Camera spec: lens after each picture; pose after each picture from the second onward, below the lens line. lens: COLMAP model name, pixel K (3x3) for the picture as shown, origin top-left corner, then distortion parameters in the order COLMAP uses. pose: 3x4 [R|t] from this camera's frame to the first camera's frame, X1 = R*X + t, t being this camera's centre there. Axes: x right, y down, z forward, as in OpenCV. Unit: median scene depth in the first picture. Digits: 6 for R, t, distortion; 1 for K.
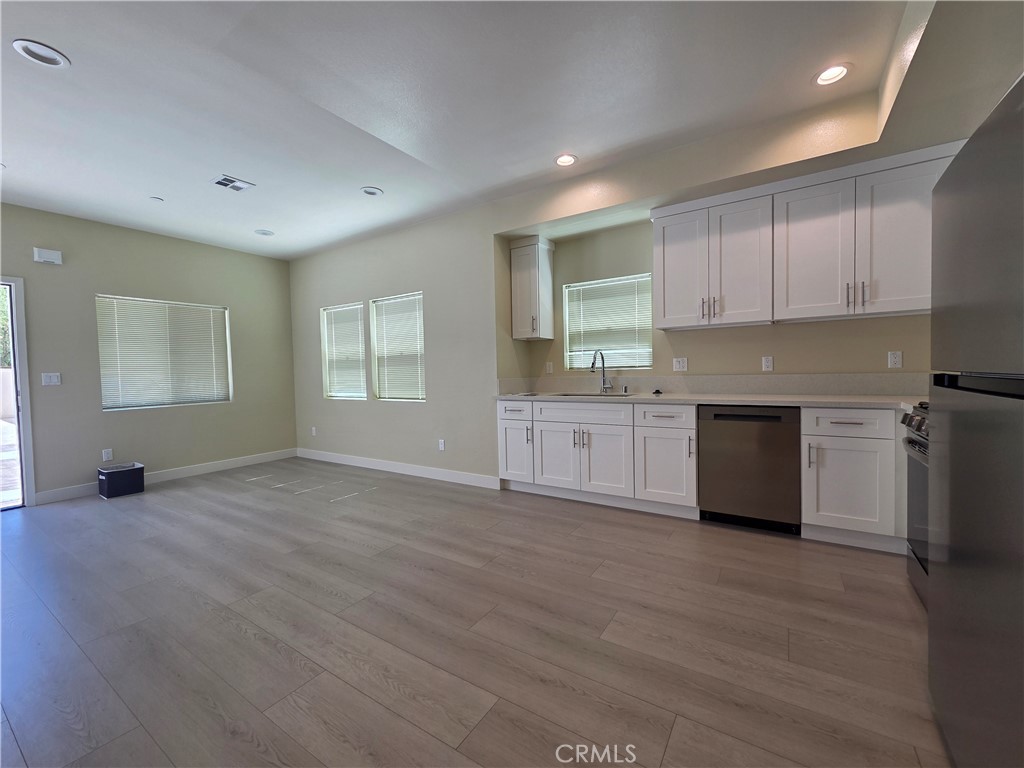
lens RADIAL K [[418.1, 0, 518.5], [0, 418.1, 384.4], [0, 0, 1]] dist [0.008424, -0.000085]
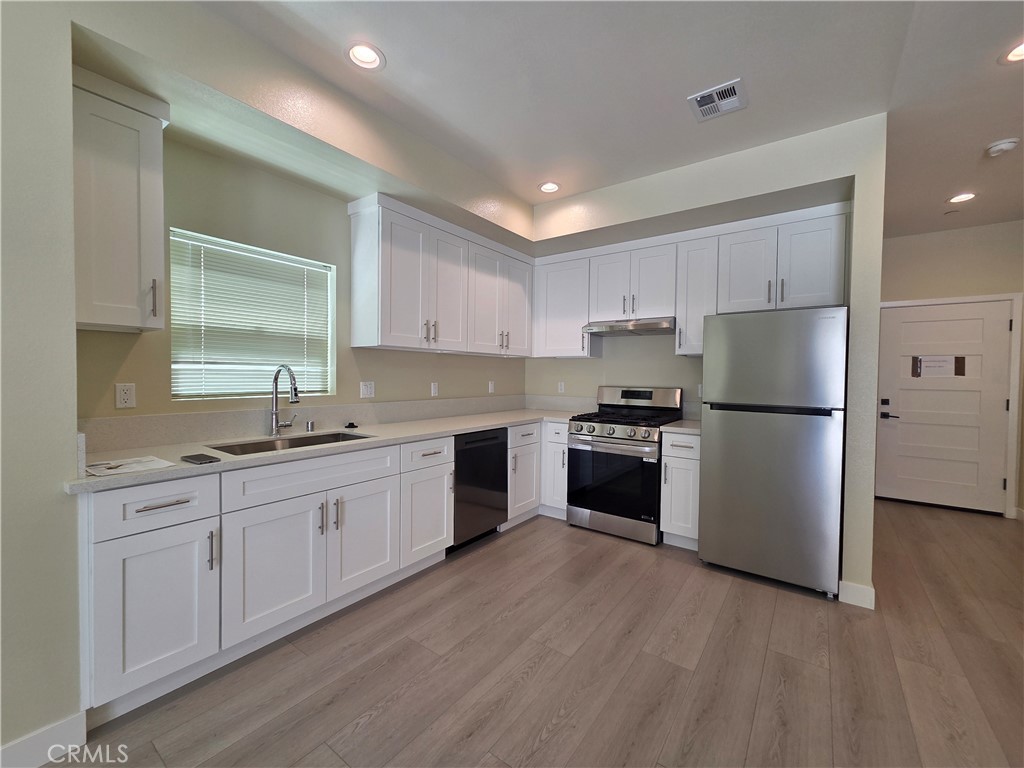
lens RADIAL K [[419.5, 0, 512.0], [0, 419.5, 384.0], [0, 0, 1]] dist [0.004102, 0.000113]
pose [[0.058560, 0.000860, 0.998284, -0.407001], [0.020252, 0.999793, -0.002049, -0.049383], [-0.998078, 0.020338, 0.058530, 0.648331]]
